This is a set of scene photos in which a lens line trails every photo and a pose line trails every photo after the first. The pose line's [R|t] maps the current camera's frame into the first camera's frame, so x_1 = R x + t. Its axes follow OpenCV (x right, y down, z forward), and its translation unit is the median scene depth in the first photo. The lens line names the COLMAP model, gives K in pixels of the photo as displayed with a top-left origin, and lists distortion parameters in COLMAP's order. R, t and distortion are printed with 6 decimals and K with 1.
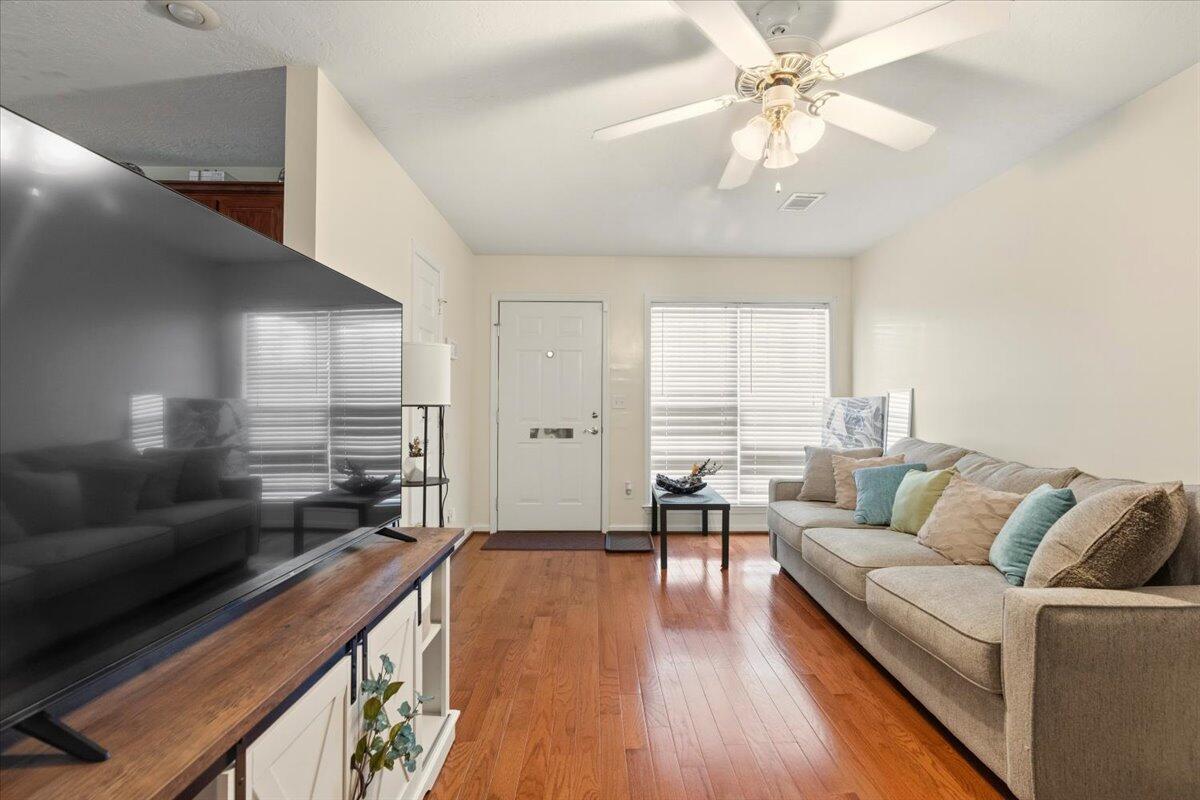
lens RADIAL K [[549.4, 0, 605.5], [0, 549.4, 398.5], [0, 0, 1]] dist [-0.002348, 0.000390]
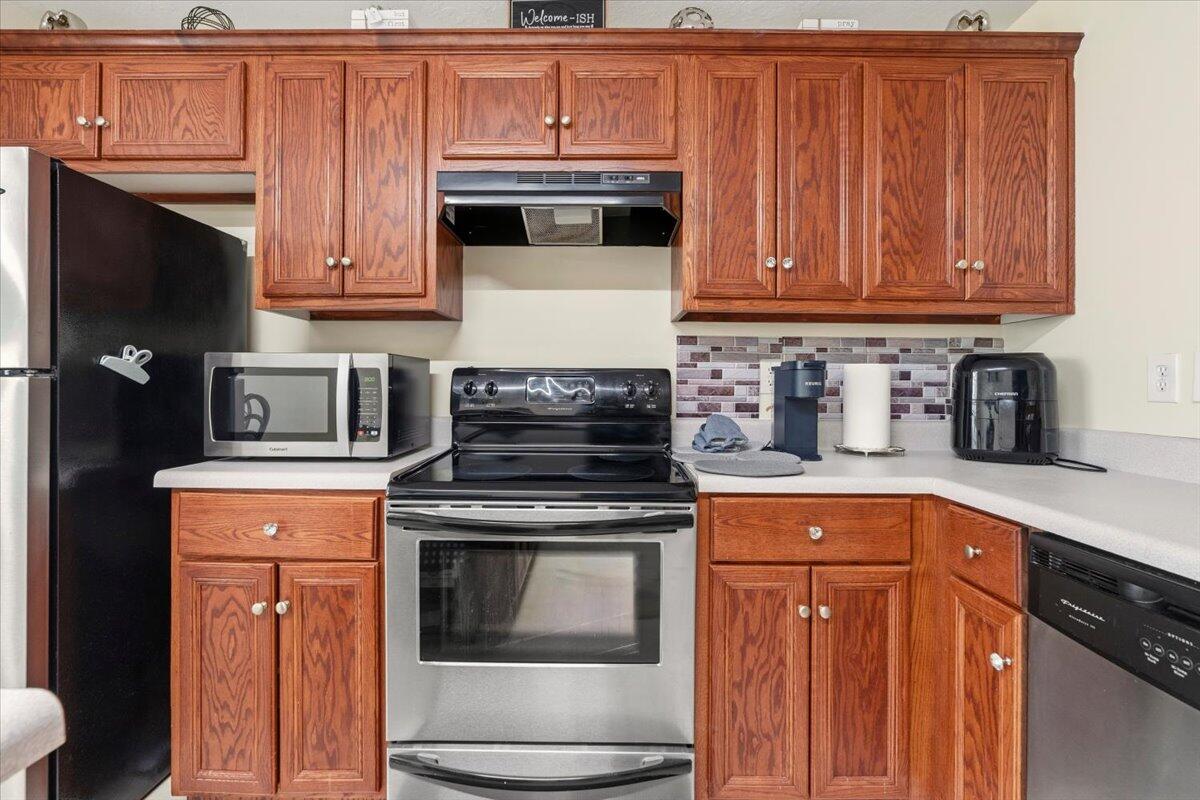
lens RADIAL K [[550.9, 0, 604.3], [0, 550.9, 381.9], [0, 0, 1]] dist [-0.001421, 0.000302]
pose [[0.999206, 0.005463, -0.039468, -0.819887], [-0.005487, 0.999985, -0.000497, 0.010463], [0.039465, 0.000713, 0.999221, 0.293928]]
